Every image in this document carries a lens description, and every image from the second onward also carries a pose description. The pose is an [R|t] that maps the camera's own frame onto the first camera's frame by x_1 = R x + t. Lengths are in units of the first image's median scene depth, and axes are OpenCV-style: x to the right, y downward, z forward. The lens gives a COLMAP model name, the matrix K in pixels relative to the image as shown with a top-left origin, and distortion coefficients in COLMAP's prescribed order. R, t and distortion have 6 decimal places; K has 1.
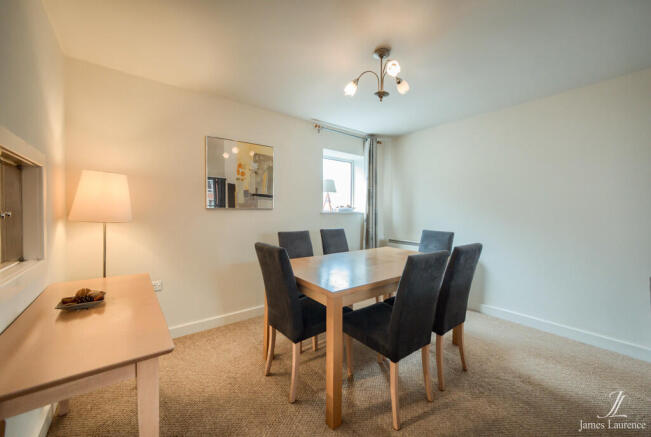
lens RADIAL K [[255.6, 0, 324.8], [0, 255.6, 215.9], [0, 0, 1]] dist [-0.001905, -0.000098]
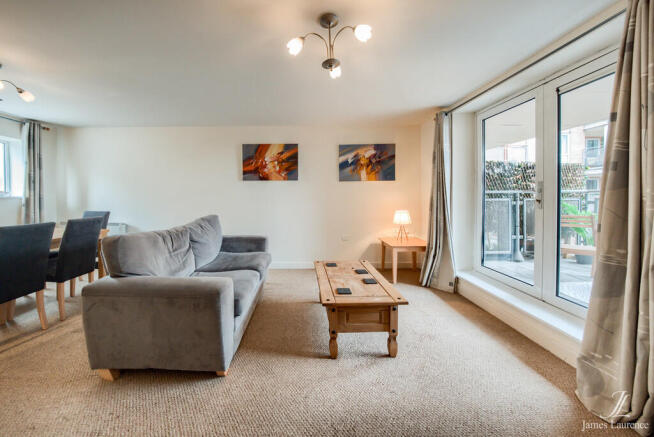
lens RADIAL K [[230.6, 0, 305.5], [0, 230.6, 199.2], [0, 0, 1]] dist [-0.008969, 0.000255]
pose [[0.618031, -0.010087, 0.786089, 0.155578], [0.013140, 0.999911, 0.002501, 0.008383], [-0.786044, 0.008783, 0.618108, -0.441909]]
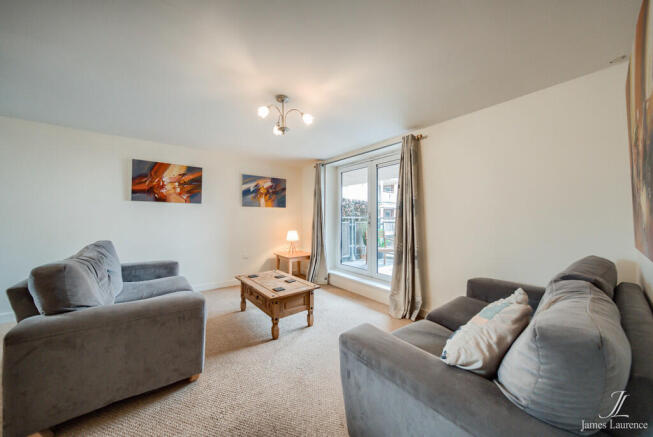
lens RADIAL K [[223.6, 0, 321.0], [0, 223.6, 217.1], [0, 0, 1]] dist [-0.008054, -0.000025]
pose [[-0.003493, 0.012971, 0.999910, -0.090034], [0.008013, 0.999884, -0.012943, 0.005411], [-0.999962, 0.007967, -0.003596, -0.308961]]
